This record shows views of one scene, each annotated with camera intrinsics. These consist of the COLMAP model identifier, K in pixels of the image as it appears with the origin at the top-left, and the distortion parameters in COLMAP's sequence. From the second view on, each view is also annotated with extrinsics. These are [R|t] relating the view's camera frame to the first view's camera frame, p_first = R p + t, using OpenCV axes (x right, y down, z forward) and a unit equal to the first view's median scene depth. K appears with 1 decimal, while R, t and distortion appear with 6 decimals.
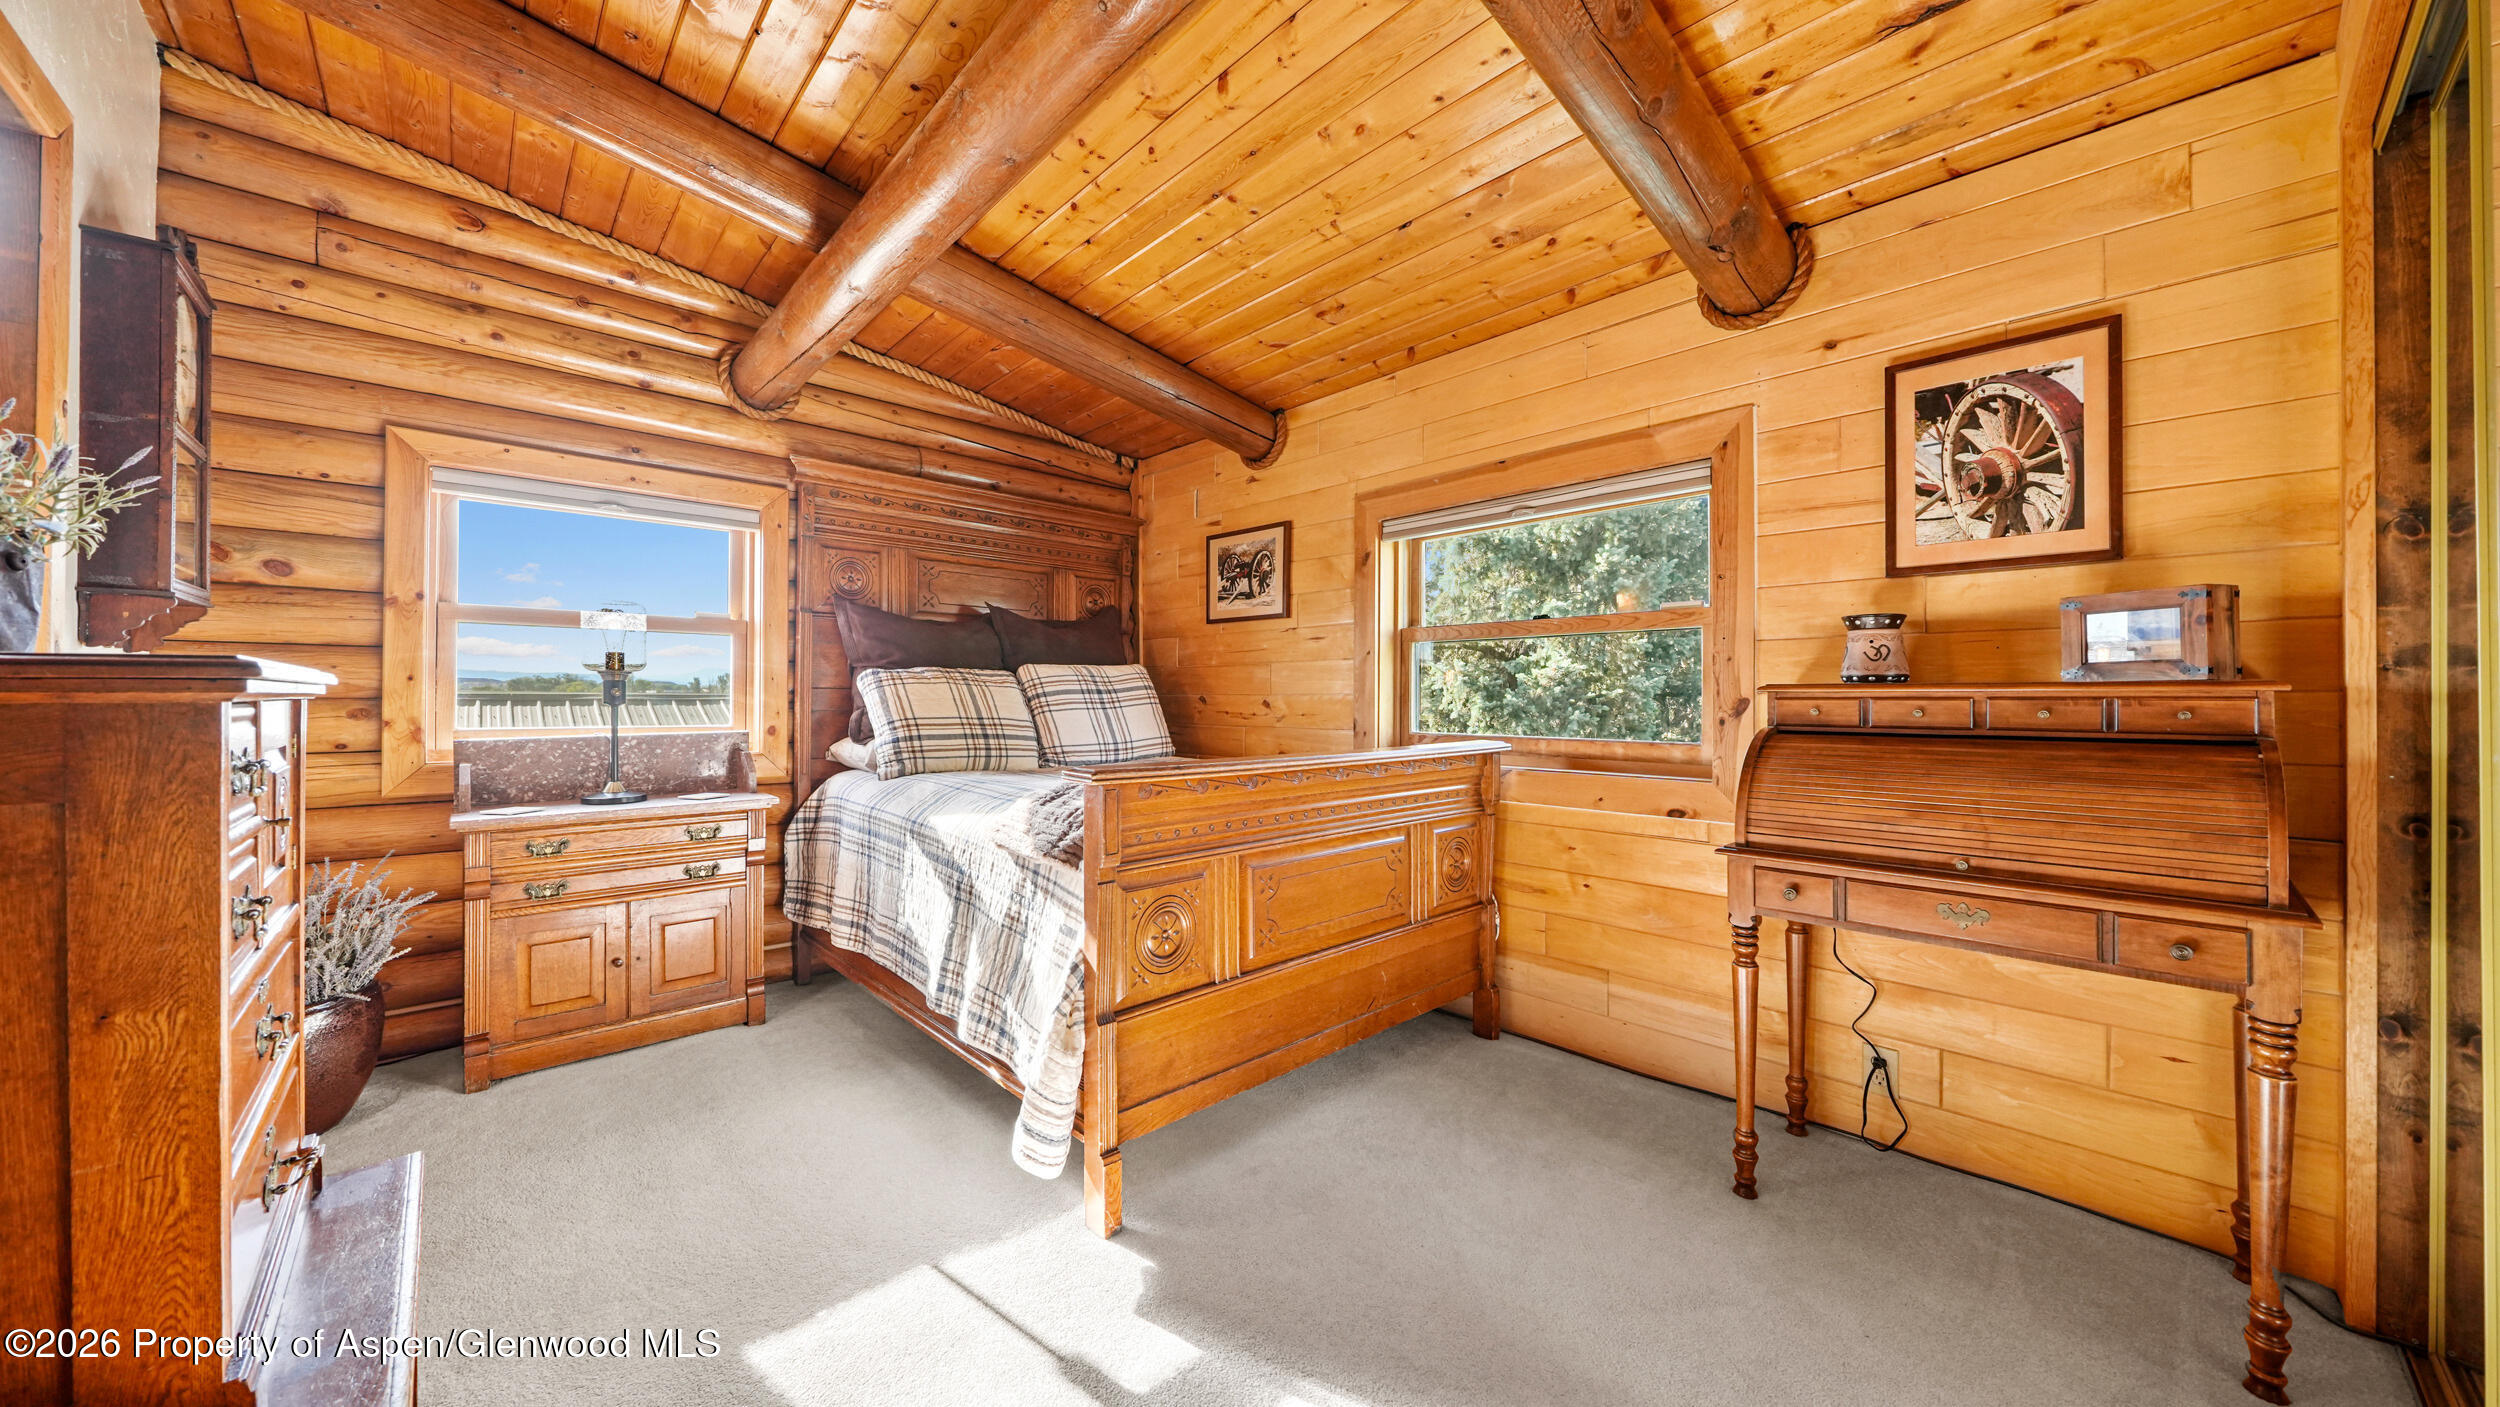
lens RADIAL K [[853.5, 0, 1244.2], [0, 853.5, 716.6], [0, 0, 1]] dist [-0.003598, -0.000018]
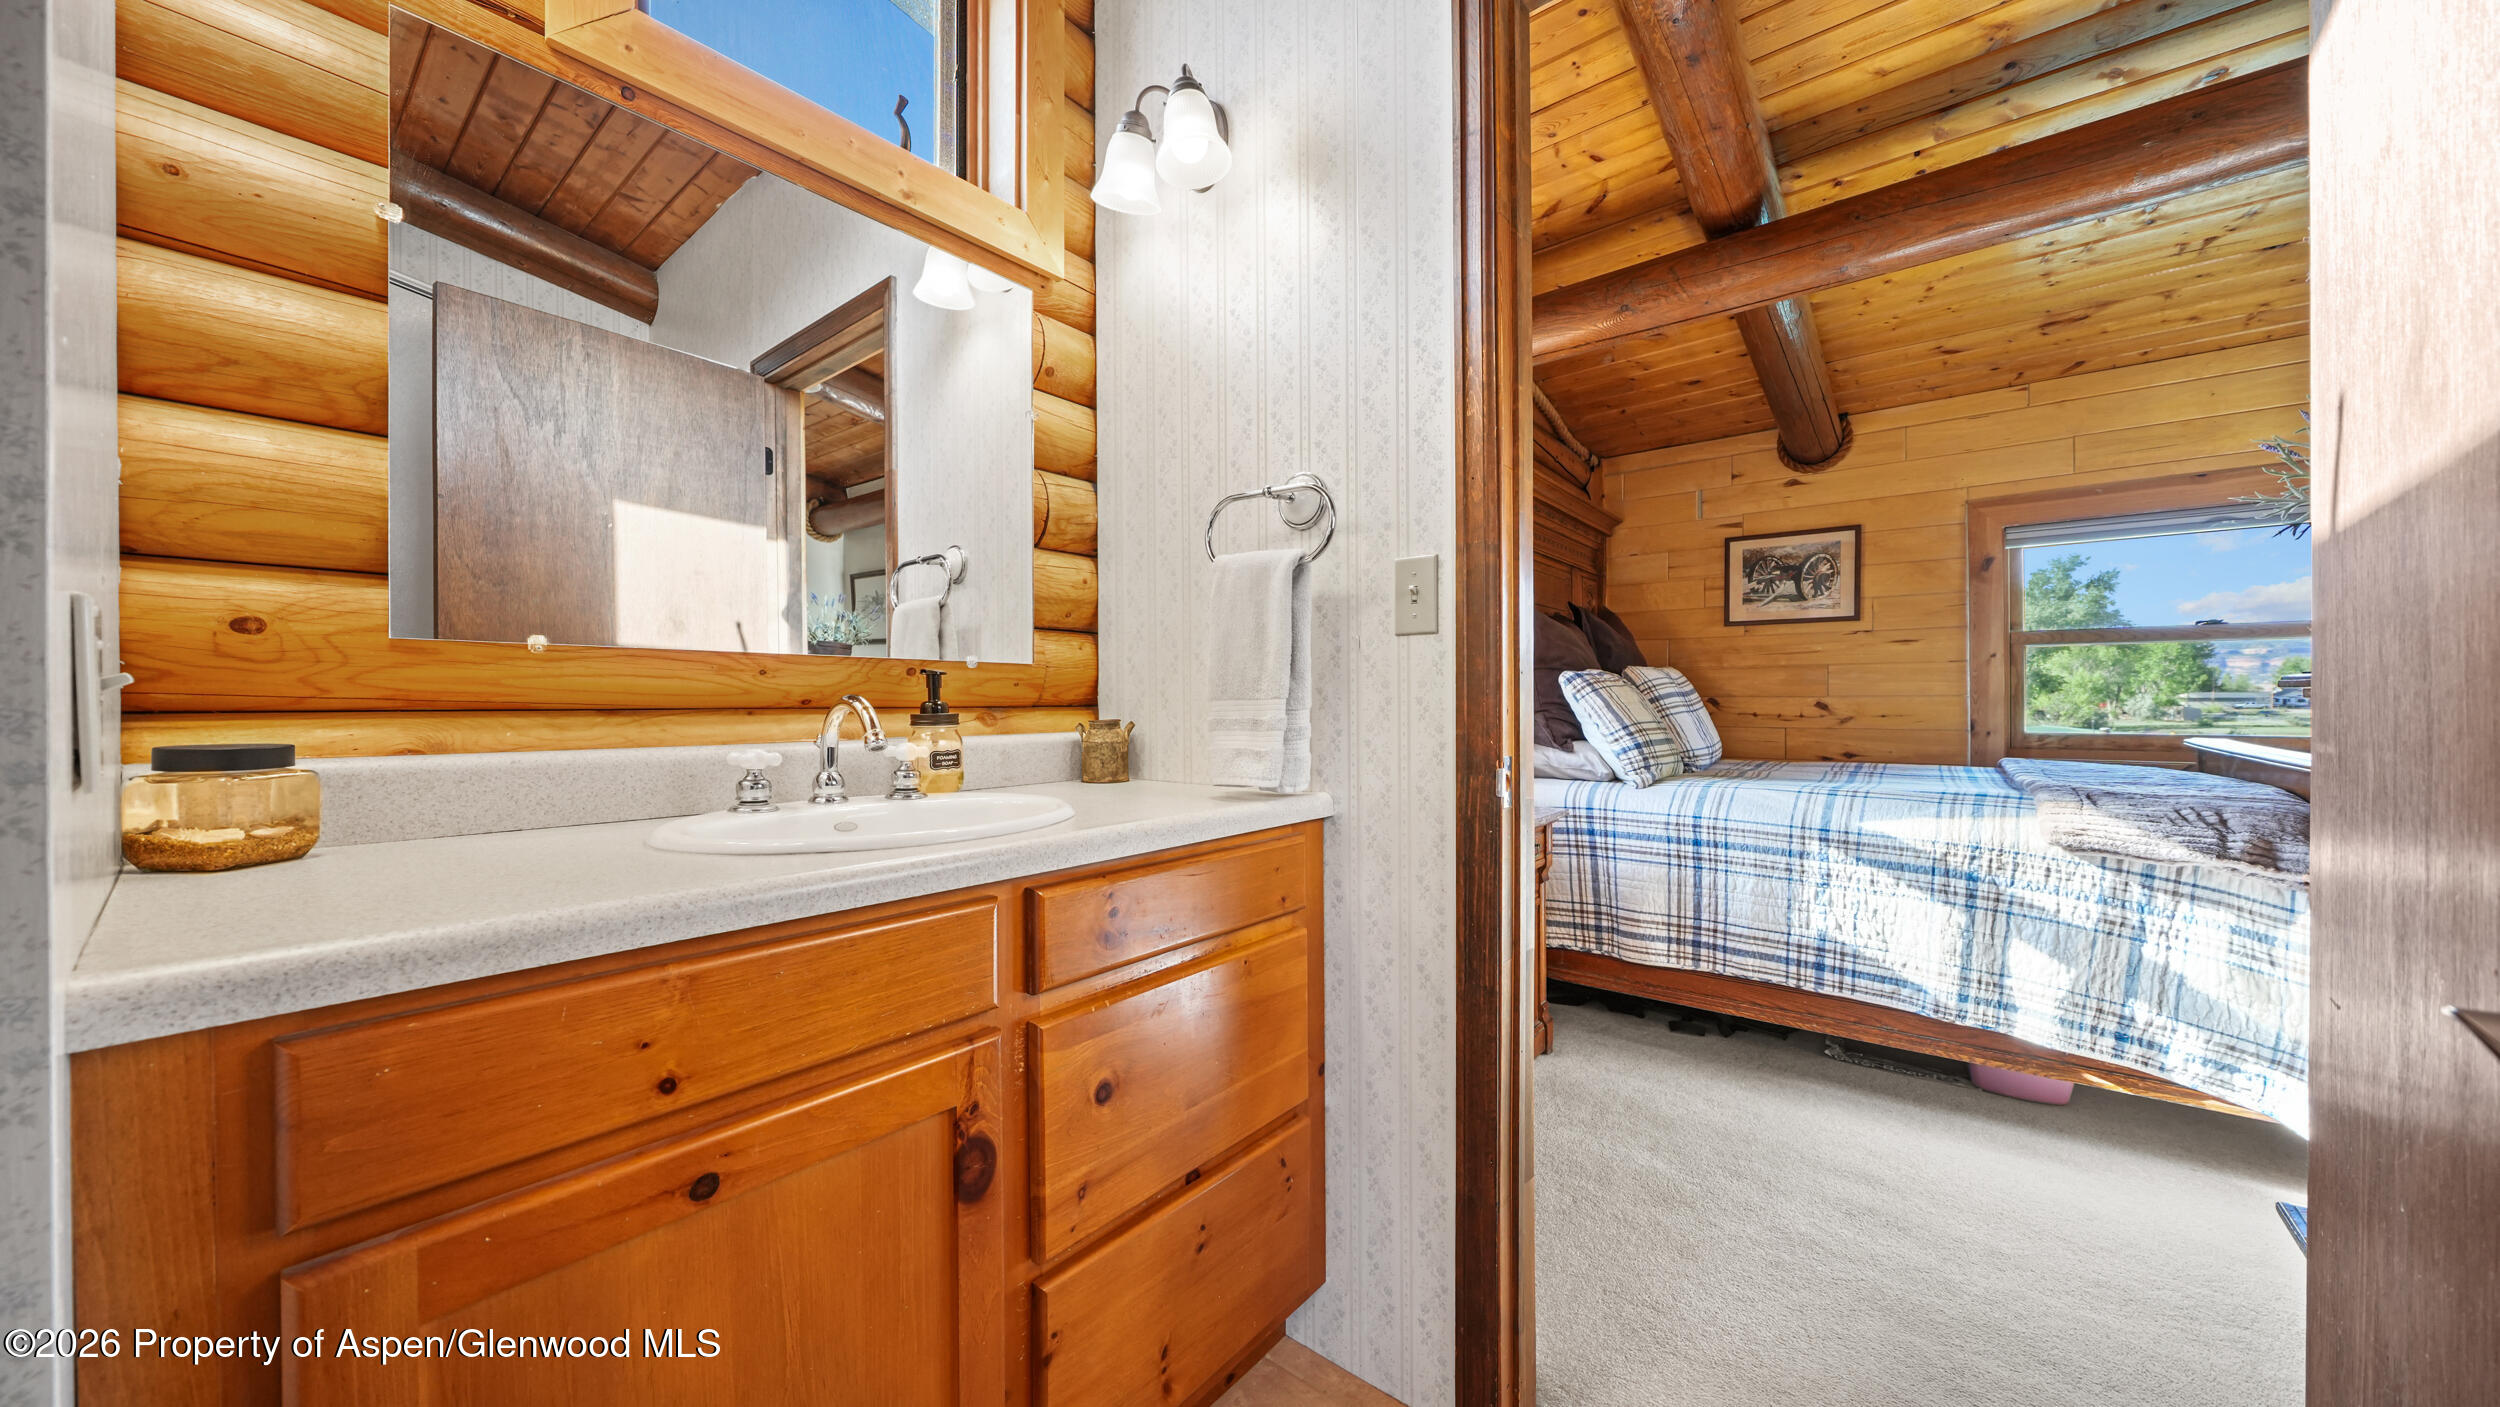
lens RADIAL K [[863.2, 0, 1241.4], [0, 863.2, 725.7], [0, 0, 1]] dist [-0.004044, 0.000288]
pose [[0.990473, -0.009955, 0.137350, -0.798917], [0.008754, 0.999918, 0.009346, -0.006851], [-0.137432, -0.008054, 0.990479, 0.084683]]
